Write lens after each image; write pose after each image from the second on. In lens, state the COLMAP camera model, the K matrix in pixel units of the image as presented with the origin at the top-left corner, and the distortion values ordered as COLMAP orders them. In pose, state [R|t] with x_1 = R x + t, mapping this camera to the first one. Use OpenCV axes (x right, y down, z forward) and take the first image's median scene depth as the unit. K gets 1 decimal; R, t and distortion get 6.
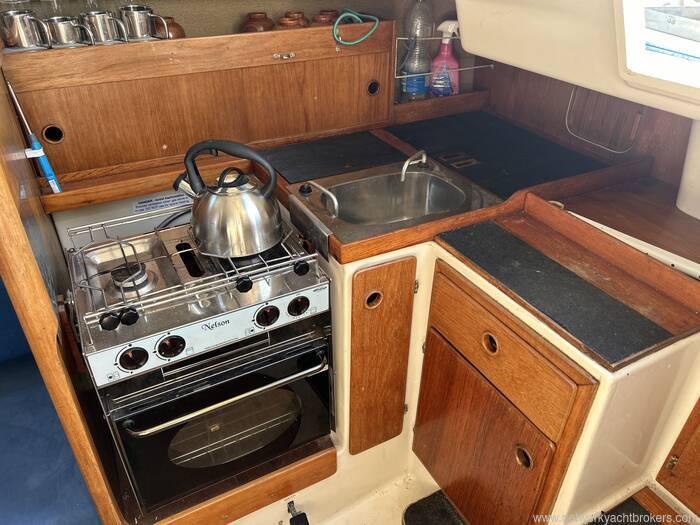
lens RADIAL K [[529.8, 0, 350.0], [0, 529.8, 263.2], [0, 0, 1]] dist [0.012171, -0.020818]
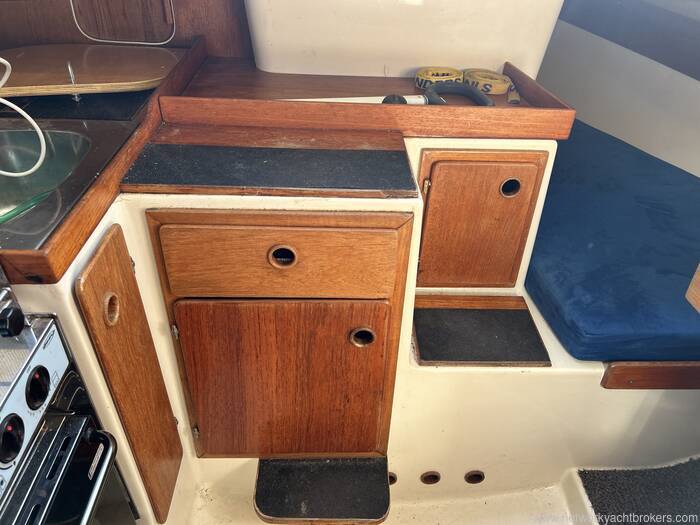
lens RADIAL K [[529.8, 0, 353.5], [0, 529.8, 263.9], [0, 0, 1]] dist [0.012171, -0.020818]
pose [[0.428383, -0.517165, 0.740964, -0.311041], [0.446159, 0.834145, 0.324258, -0.061330], [-0.785767, 0.191681, 0.588072, 0.414692]]
